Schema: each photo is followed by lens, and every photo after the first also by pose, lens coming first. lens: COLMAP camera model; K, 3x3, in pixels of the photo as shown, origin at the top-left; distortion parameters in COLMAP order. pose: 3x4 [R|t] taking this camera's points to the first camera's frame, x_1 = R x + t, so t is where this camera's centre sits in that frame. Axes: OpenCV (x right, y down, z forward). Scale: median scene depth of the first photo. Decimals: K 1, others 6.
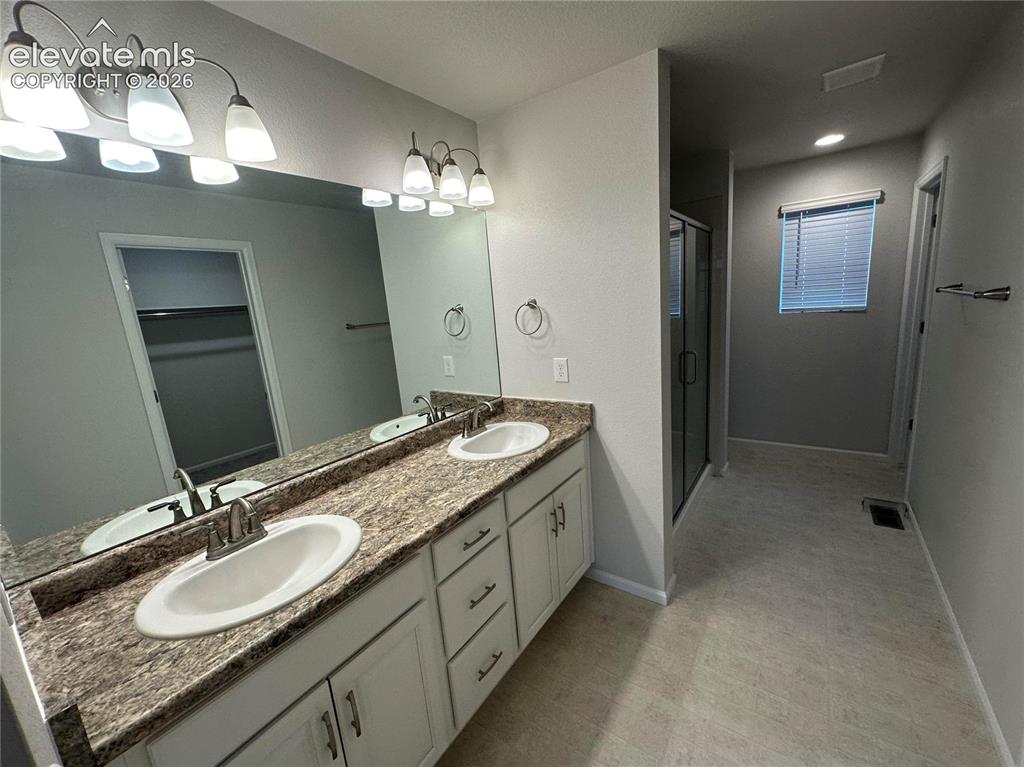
lens RADIAL K [[410.7, 0, 492.6], [0, 410.7, 385.5], [0, 0, 1]] dist [-0.029208, -0.000044]
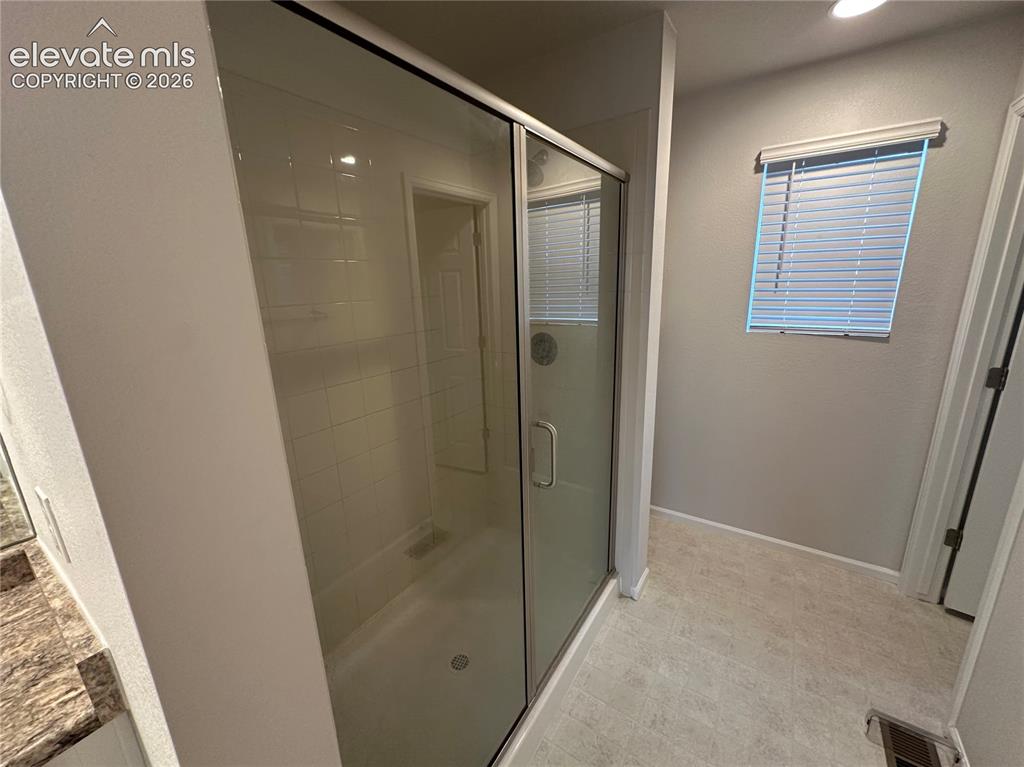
lens RADIAL K [[412.5, 0, 512.0], [0, 412.5, 383.5], [0, 0, 1]] dist [-0.000425, -0.000232]
pose [[0.996506, 0.042338, 0.071990, 0.327079], [-0.045137, 0.998269, 0.037711, -0.113509], [-0.070268, -0.040828, 0.996692, 0.412789]]
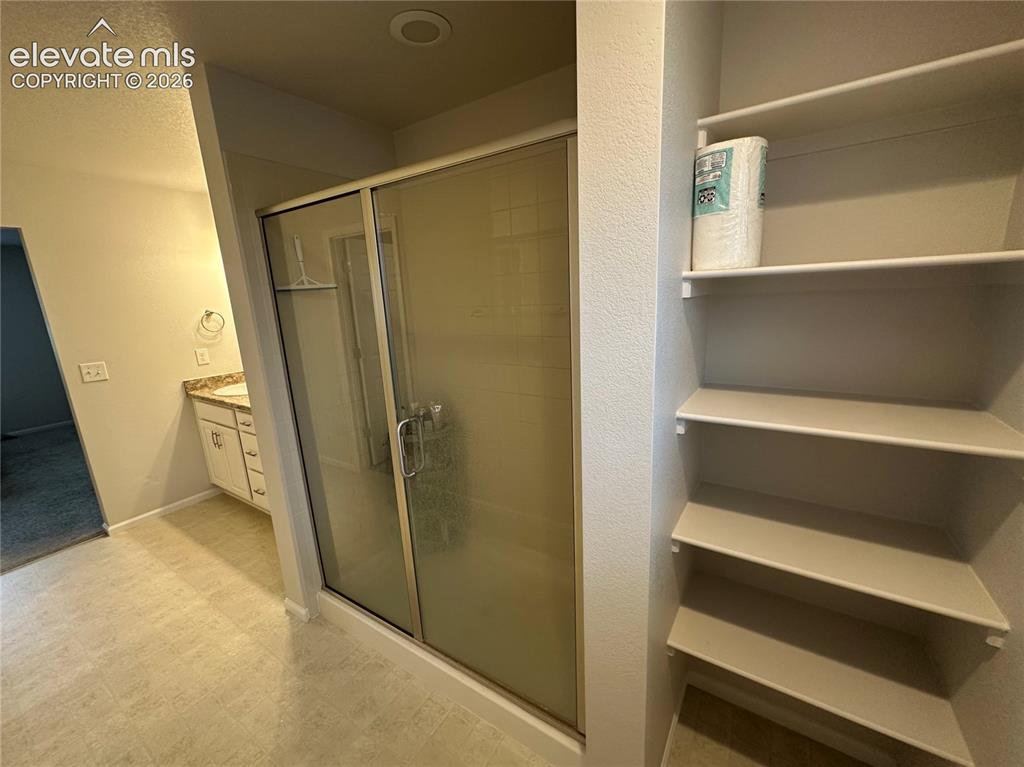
lens RADIAL K [[408.0, 0, 512.0], [0, 408.0, 383.5], [0, 0, 1]] dist [-0.000069, -0.000022]
pose [[0.075677, 0.299678, -0.951034, 0.784341], [-0.158997, 0.945193, 0.285185, -0.242838], [0.984374, 0.129630, 0.119177, 0.826261]]
